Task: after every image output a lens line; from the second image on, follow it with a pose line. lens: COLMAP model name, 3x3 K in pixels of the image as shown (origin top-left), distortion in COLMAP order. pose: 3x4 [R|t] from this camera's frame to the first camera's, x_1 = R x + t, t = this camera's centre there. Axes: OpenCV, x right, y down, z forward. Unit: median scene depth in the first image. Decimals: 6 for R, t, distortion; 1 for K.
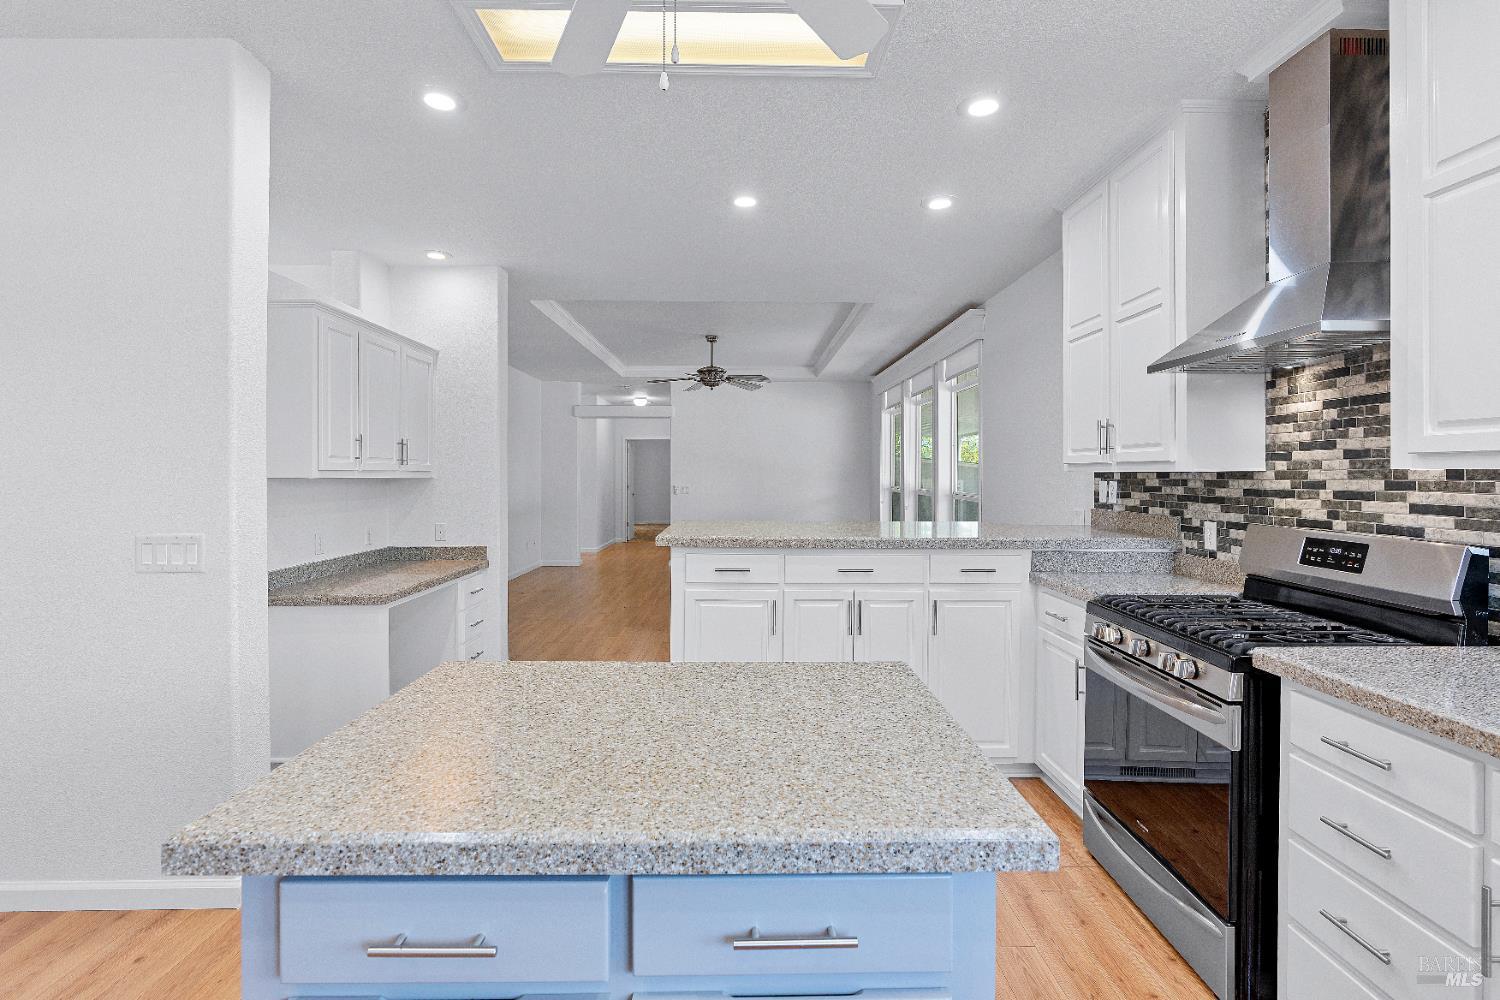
lens RADIAL K [[685.9, 0, 751.5], [0, 685.9, 465.2], [0, 0, 1]] dist [-0.005393, 0.002028]
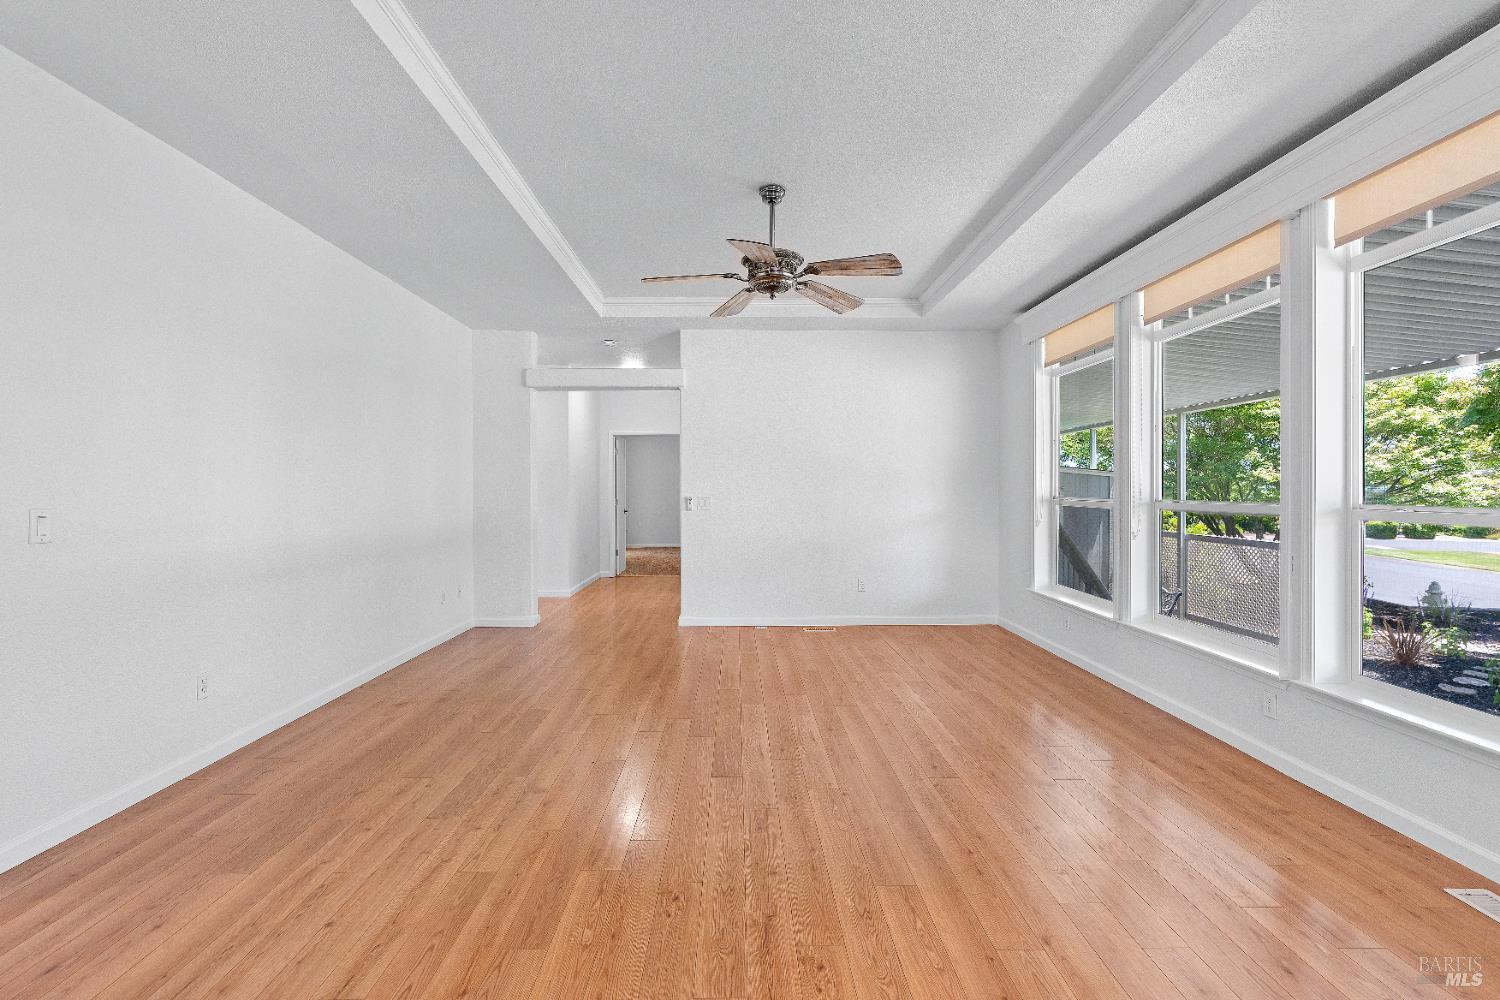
lens RADIAL K [[685.9, 0, 748.6], [0, 685.9, 501.4], [0, 0, 1]] dist [-0.005393, 0.002028]
pose [[0.999995, -0.002848, 0.001487, -0.076387], [0.002802, 0.999549, 0.029906, 0.020850], [-0.001572, -0.029902, 0.999552, 0.503460]]
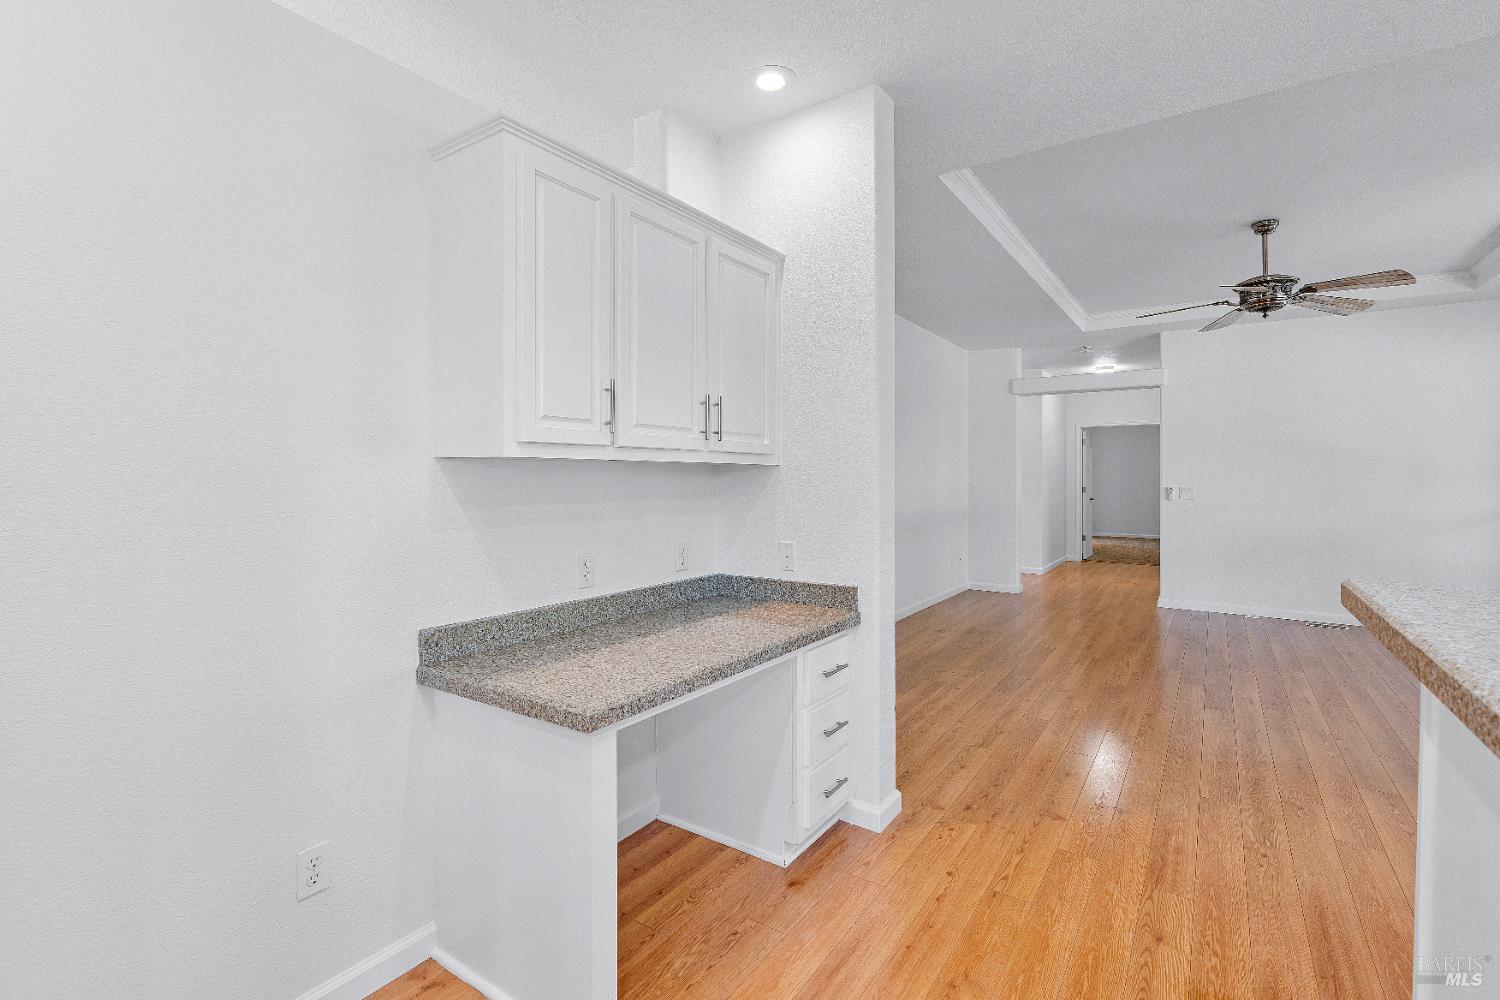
lens RADIAL K [[685.9, 0, 752.5], [0, 685.9, 473.4], [0, 0, 1]] dist [-0.005393, 0.002028]
pose [[0.818548, -0.000413, -0.574438, -0.080171], [0.005610, 0.999958, 0.007276, 0.012413], [0.574410, -0.009178, 0.818516, 0.294653]]
